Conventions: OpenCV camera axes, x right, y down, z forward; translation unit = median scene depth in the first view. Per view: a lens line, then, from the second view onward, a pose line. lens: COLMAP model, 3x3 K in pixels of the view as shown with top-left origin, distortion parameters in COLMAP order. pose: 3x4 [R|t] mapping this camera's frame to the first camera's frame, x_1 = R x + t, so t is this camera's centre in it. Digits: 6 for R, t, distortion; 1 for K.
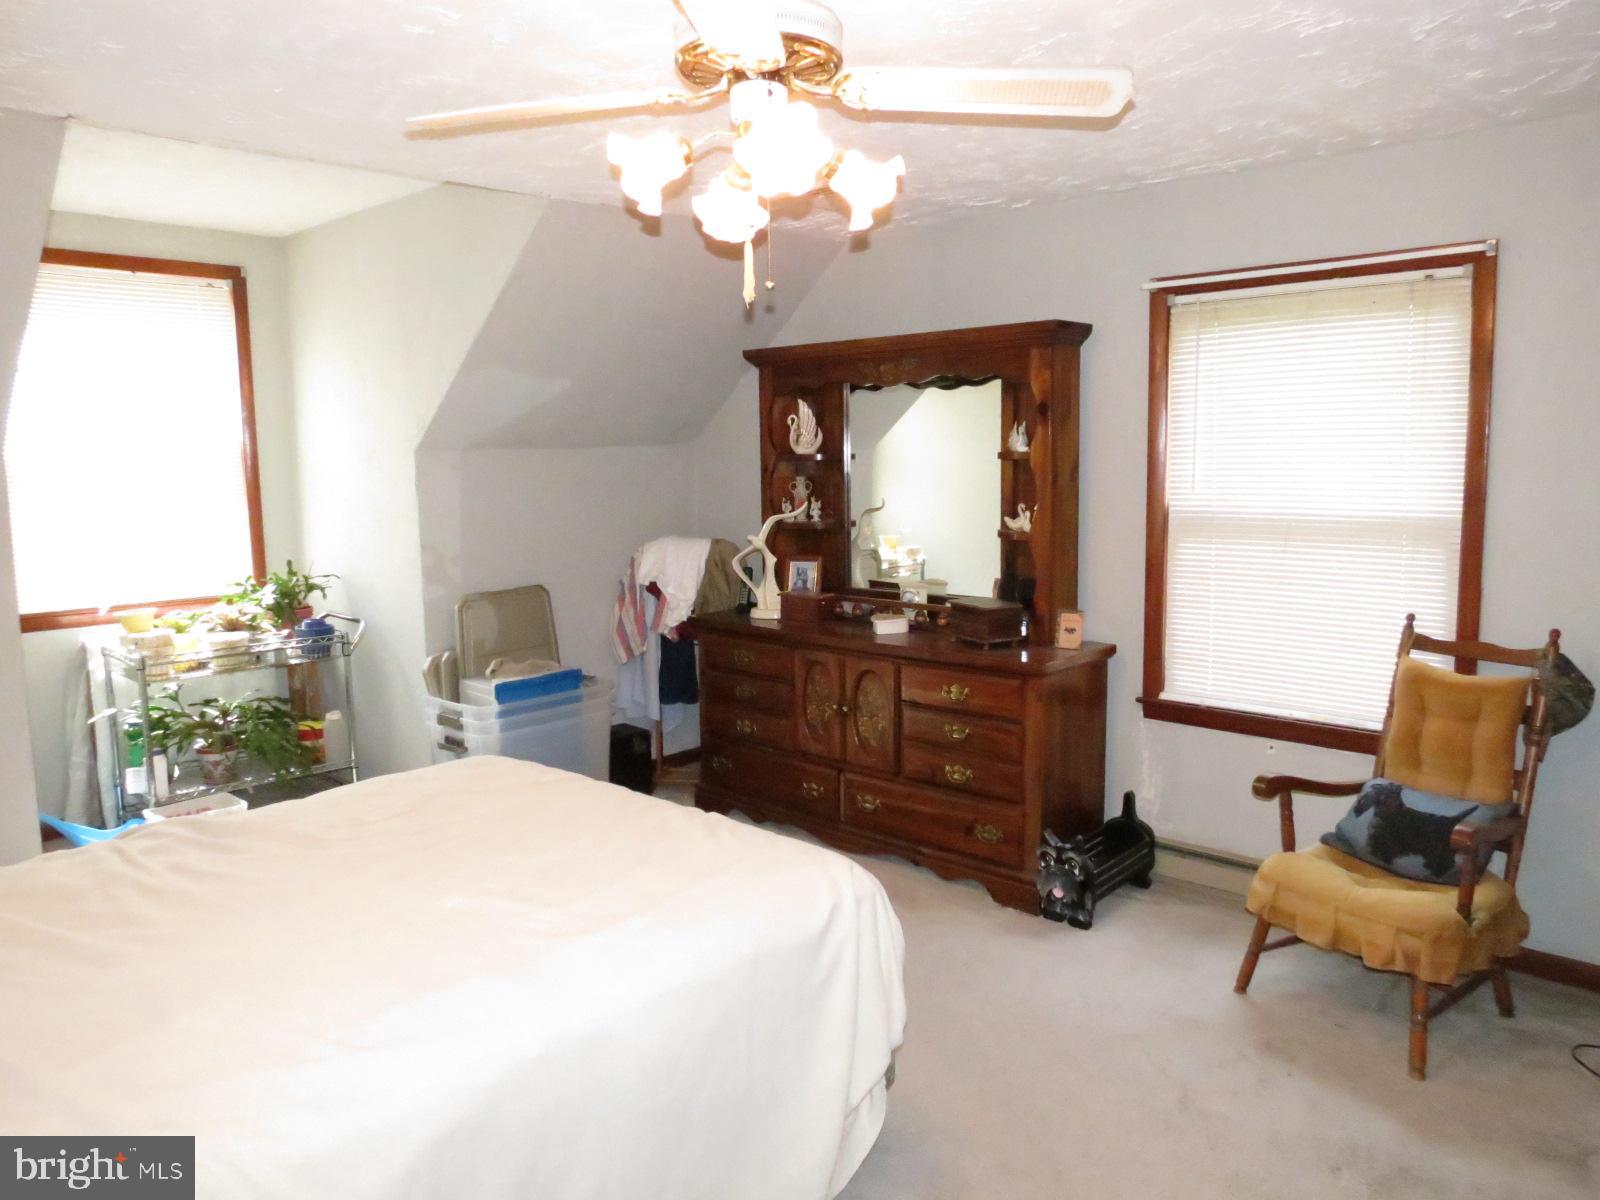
lens RADIAL K [[1136.2, 0, 799.3], [0, 1136.2, 604.4], [0, 0, 1]] dist [-0.034031, 0.019568]
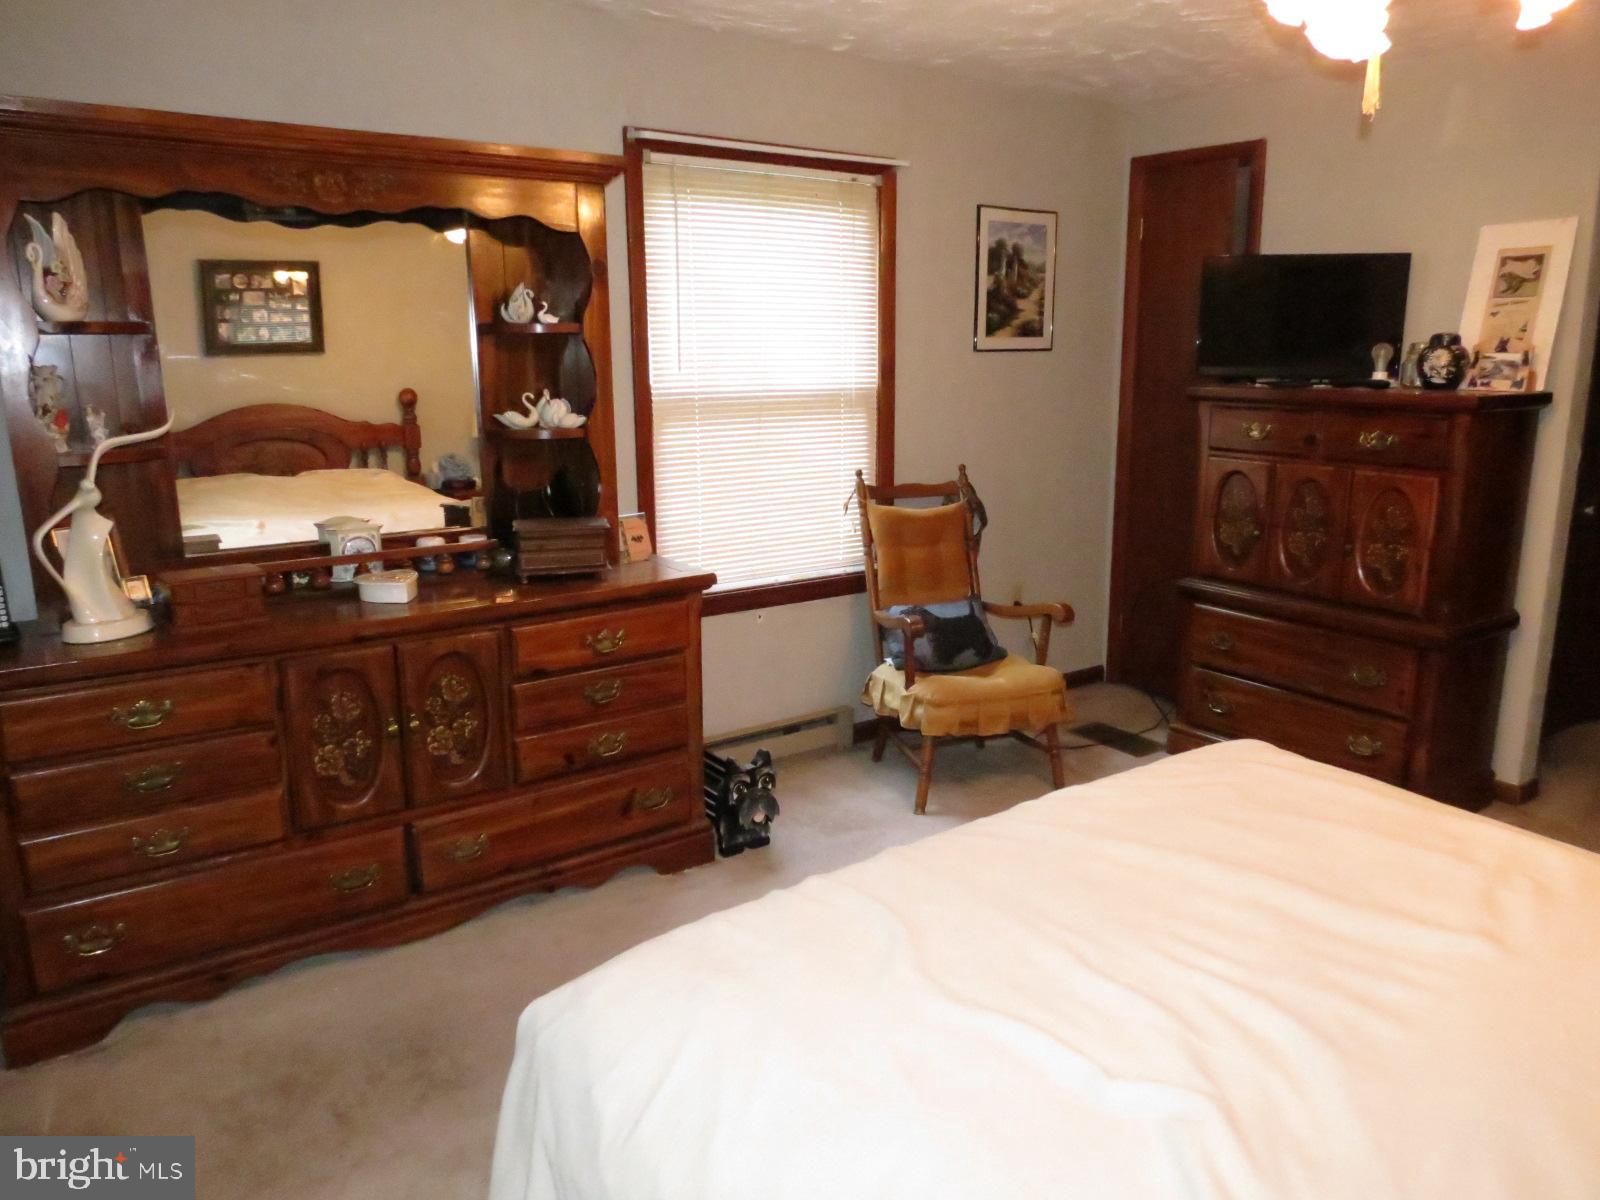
lens RADIAL K [[1136.2, 0, 799.5], [0, 1136.2, 593.0], [0, 0, 1]] dist [-0.034031, 0.019568]
pose [[0.199599, -0.189310, 0.961417, -0.642860], [0.131871, 0.977424, 0.165084, -0.070182], [-0.970964, 0.093832, 0.220057, 0.802895]]
